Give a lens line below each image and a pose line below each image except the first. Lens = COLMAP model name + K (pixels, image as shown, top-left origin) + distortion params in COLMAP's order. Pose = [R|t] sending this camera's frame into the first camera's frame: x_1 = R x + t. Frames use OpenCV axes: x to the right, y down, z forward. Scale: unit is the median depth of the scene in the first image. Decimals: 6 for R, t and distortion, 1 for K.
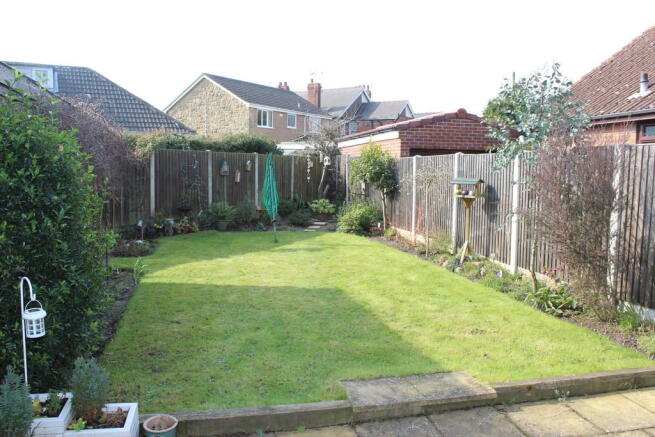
lens RADIAL K [[530.8, 0, 325.5], [0, 530.8, 218.7], [0, 0, 1]] dist [-0.034067, 0.001526]
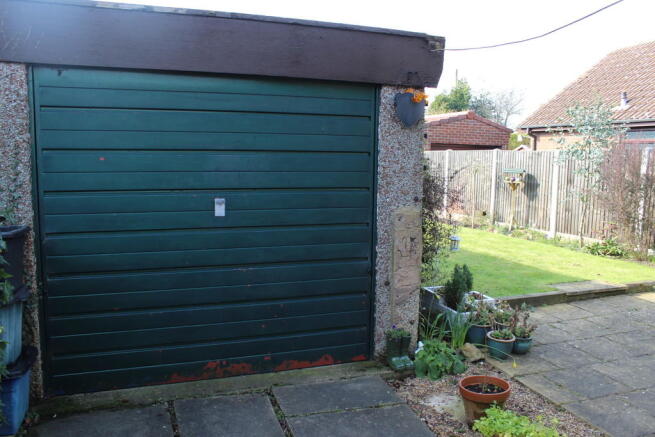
lens RADIAL K [[530.8, 0, 329.5], [0, 530.8, 218.0], [0, 0, 1]] dist [-0.034067, 0.001526]
pose [[0.988603, -0.005744, 0.150437, -0.402830], [0.002585, 0.999772, 0.021186, 0.019757], [-0.150525, -0.020556, 0.988393, -0.267477]]
